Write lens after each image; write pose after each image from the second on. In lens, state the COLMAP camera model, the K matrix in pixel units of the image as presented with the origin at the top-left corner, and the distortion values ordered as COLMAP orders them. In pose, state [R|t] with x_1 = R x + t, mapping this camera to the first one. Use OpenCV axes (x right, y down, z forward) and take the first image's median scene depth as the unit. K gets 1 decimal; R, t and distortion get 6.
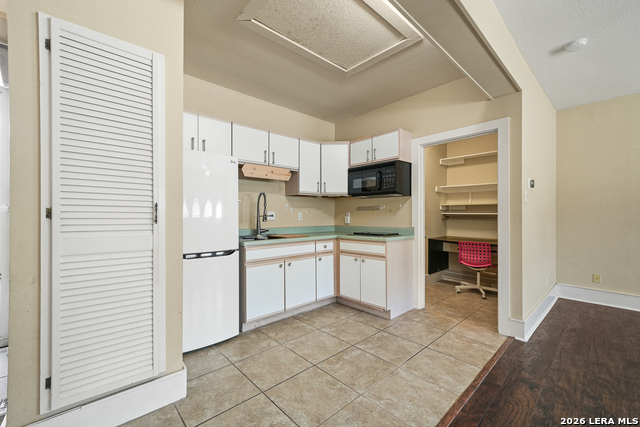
lens RADIAL K [[263.9, 0, 321.5], [0, 263.9, 215.4], [0, 0, 1]] dist [0.000355, 0.000220]
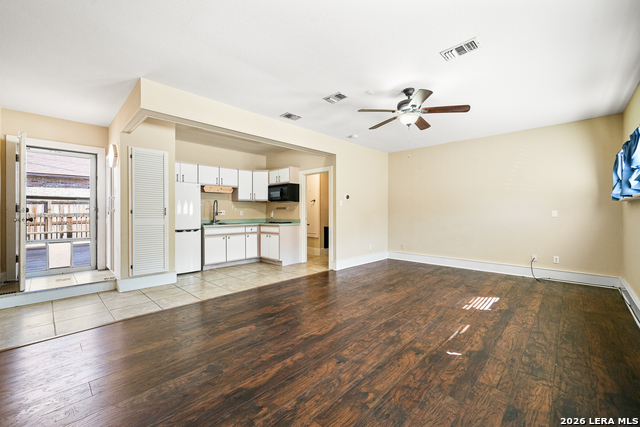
lens RADIAL K [[262.1, 0, 320.0], [0, 262.1, 213.5], [0, 0, 1]] dist [-0.000774, -0.000071]
pose [[0.997965, -0.000177, 0.063768, 0.388005], [-0.000108, 0.999990, 0.004458, -0.000873], [-0.063768, -0.004456, 0.997955, -0.880869]]
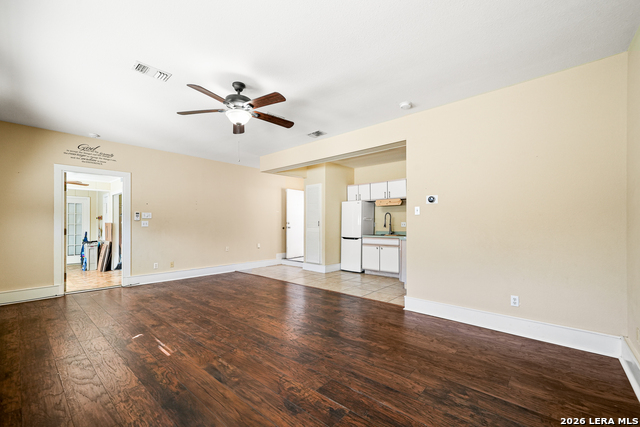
lens RADIAL K [[267.3, 0, 319.2], [0, 267.3, 224.2], [0, 0, 1]] dist [0.000173, 0.000137]
pose [[0.107304, 0.001922, -0.994224, 1.715948], [-0.000020, 0.999998, 0.001931, -0.004262], [0.994226, -0.000187, 0.107304, 0.276478]]
